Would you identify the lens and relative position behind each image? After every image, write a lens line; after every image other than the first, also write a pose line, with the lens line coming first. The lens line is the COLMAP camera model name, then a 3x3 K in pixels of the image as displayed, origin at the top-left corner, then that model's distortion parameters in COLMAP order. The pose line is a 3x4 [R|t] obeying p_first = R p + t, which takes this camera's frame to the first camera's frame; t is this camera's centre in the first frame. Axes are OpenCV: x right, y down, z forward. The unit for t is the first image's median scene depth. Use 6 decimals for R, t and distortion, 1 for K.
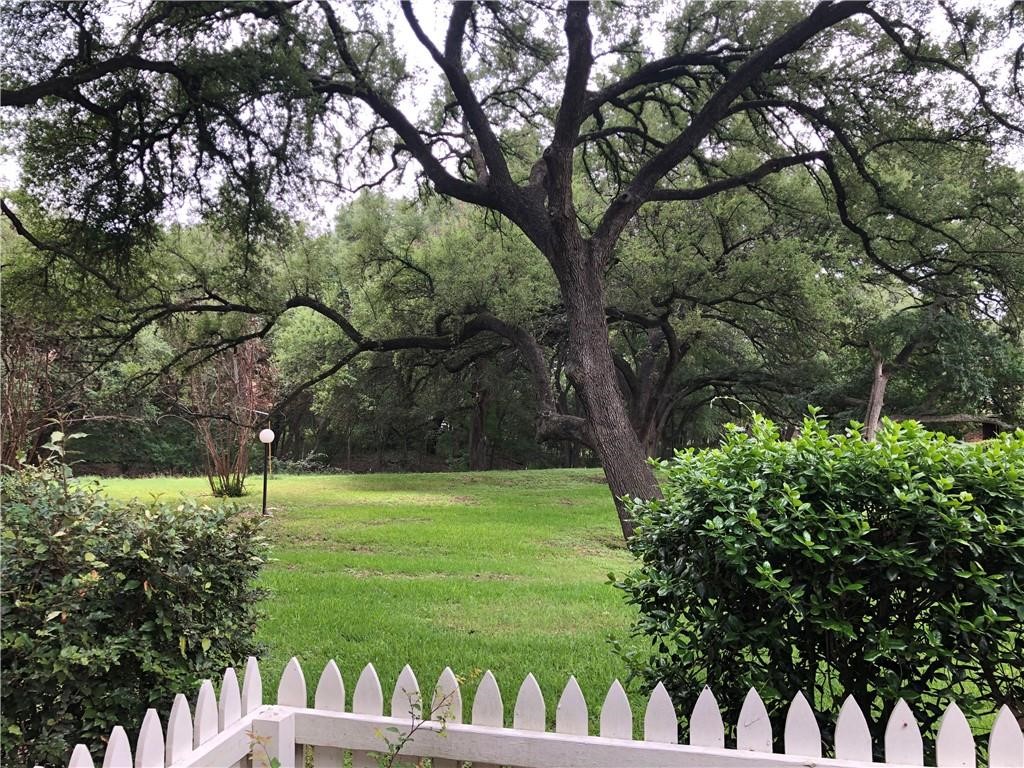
lens RADIAL K [[811.9, 0, 512.0], [0, 811.9, 384.0], [0, 0, 1]] dist [0.001363, -0.012579]
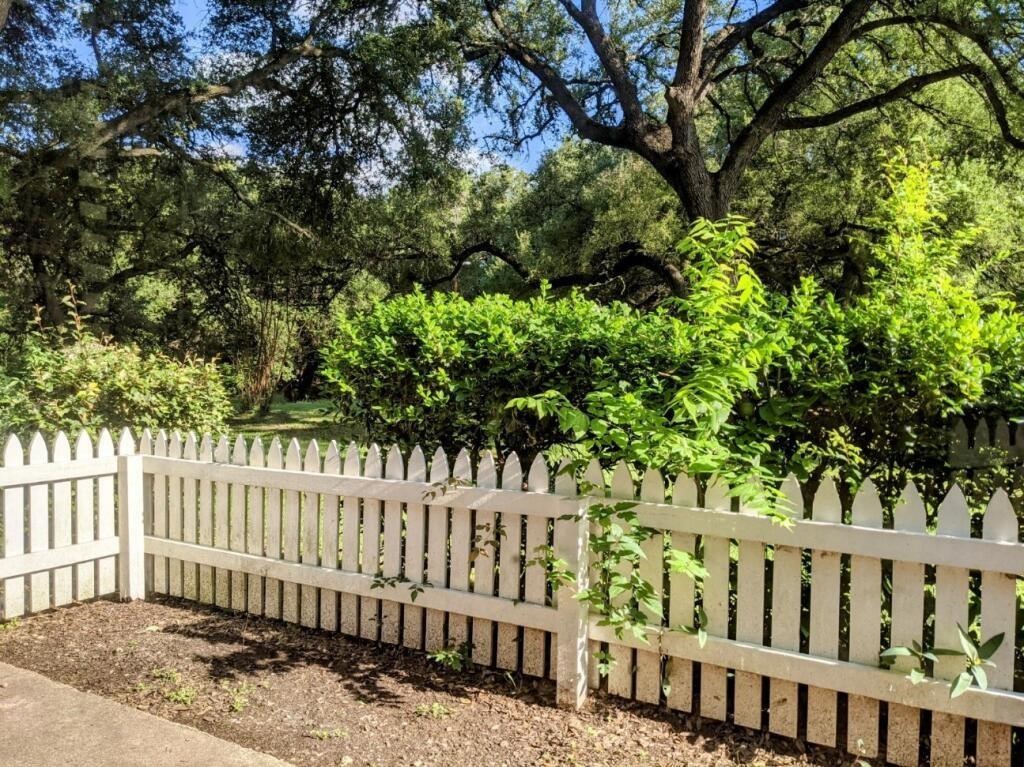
lens RADIAL K [[811.9, 0, 512.0], [0, 811.9, 383.5], [0, 0, 1]] dist [0.001363, -0.012579]
pose [[0.962064, 0.005505, -0.272767, 0.108767], [0.011099, 0.998179, 0.059294, 0.020373], [0.272597, -0.060072, 0.960251, -0.080184]]
